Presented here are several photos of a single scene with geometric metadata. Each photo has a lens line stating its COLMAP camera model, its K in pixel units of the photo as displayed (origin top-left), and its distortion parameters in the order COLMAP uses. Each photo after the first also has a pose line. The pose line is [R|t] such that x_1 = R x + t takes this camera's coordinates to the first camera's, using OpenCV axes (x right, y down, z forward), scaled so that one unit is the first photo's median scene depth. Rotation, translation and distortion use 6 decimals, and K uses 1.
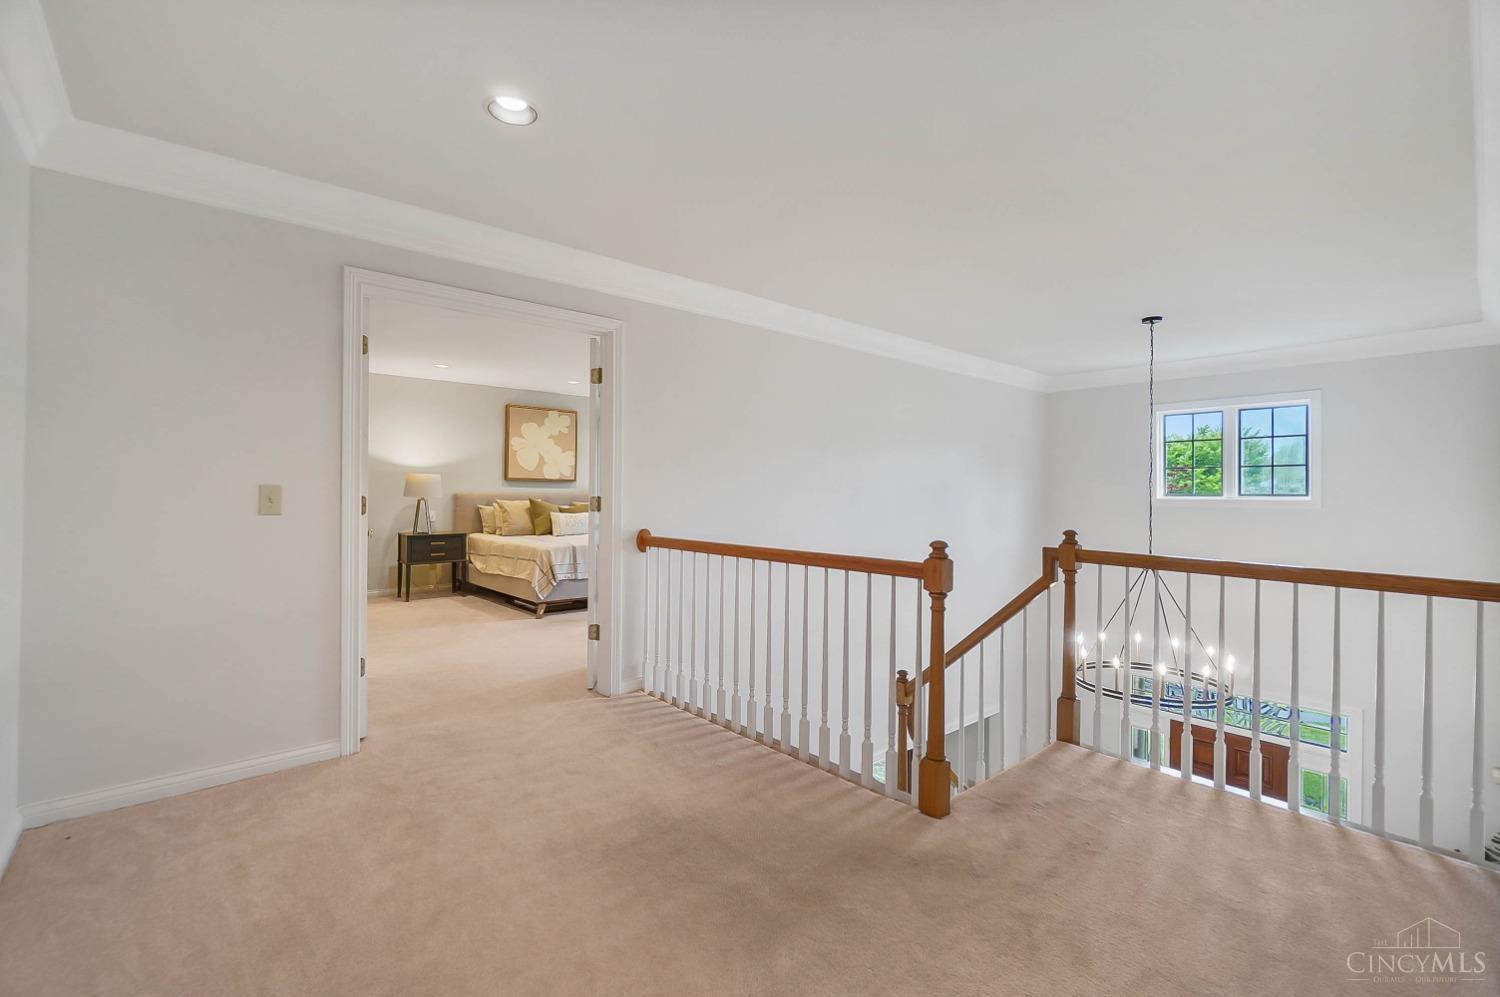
lens RADIAL K [[651.6, 0, 749.7], [0, 651.6, 496.0], [0, 0, 1]] dist [-0.038126, 0.000022]
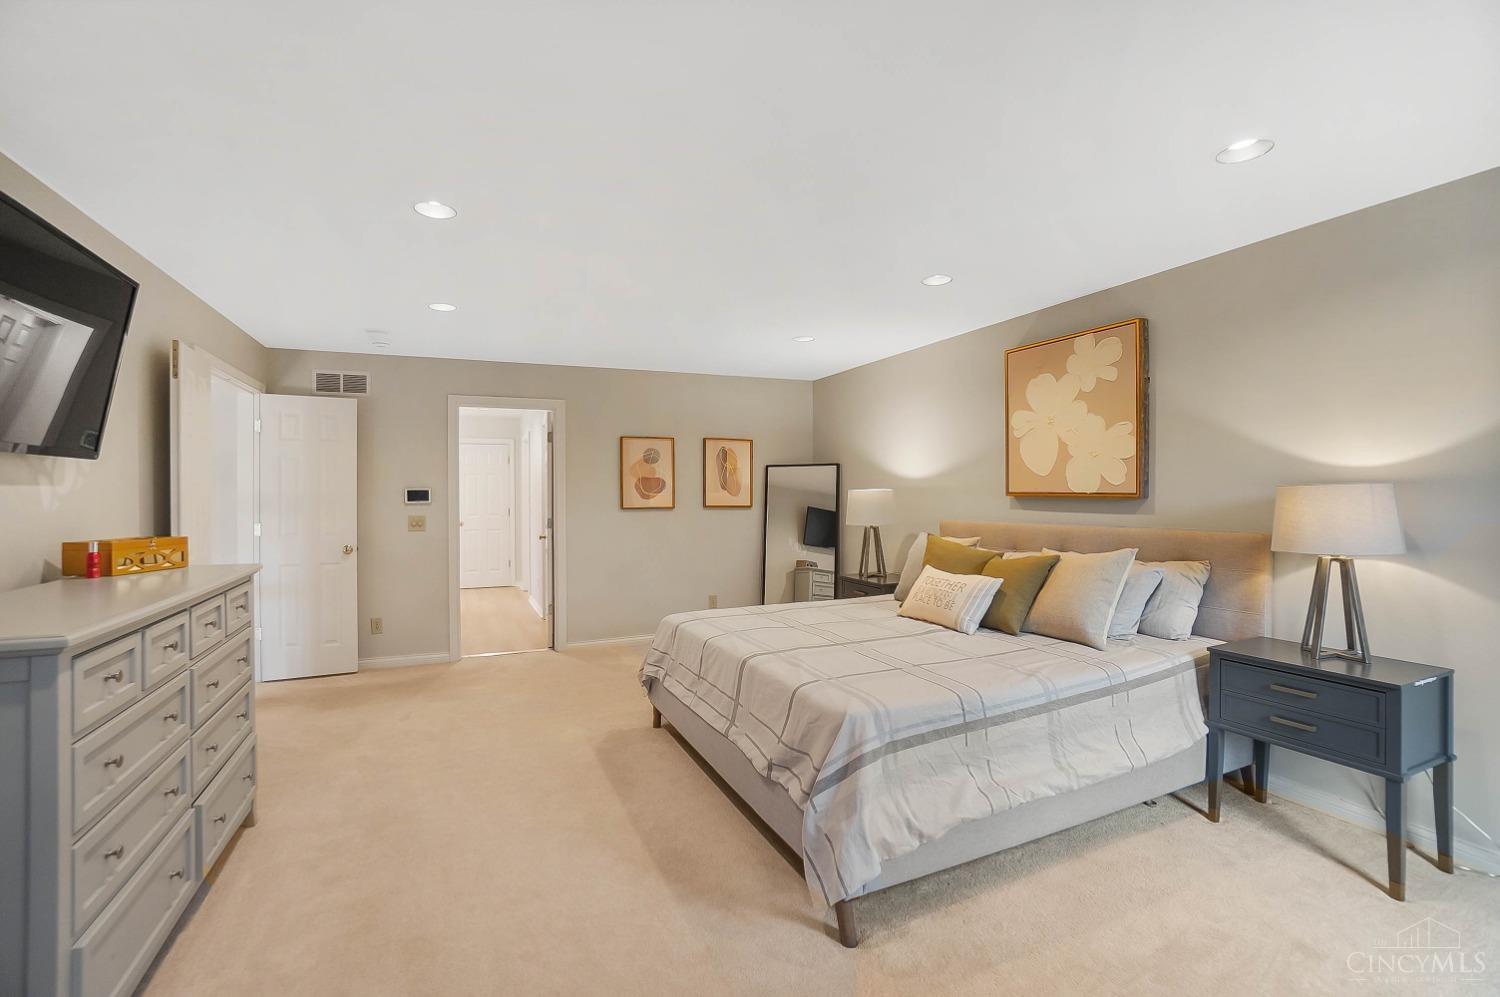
lens RADIAL K [[651.6, 0, 749.3], [0, 651.6, 497.6], [0, 0, 1]] dist [-0.038126, 0.000022]
pose [[-0.284054, 0.005346, -0.958793, 0.173862], [0.009294, 0.999953, 0.002822, -0.026168], [0.958763, -0.008110, -0.284090, 0.908711]]
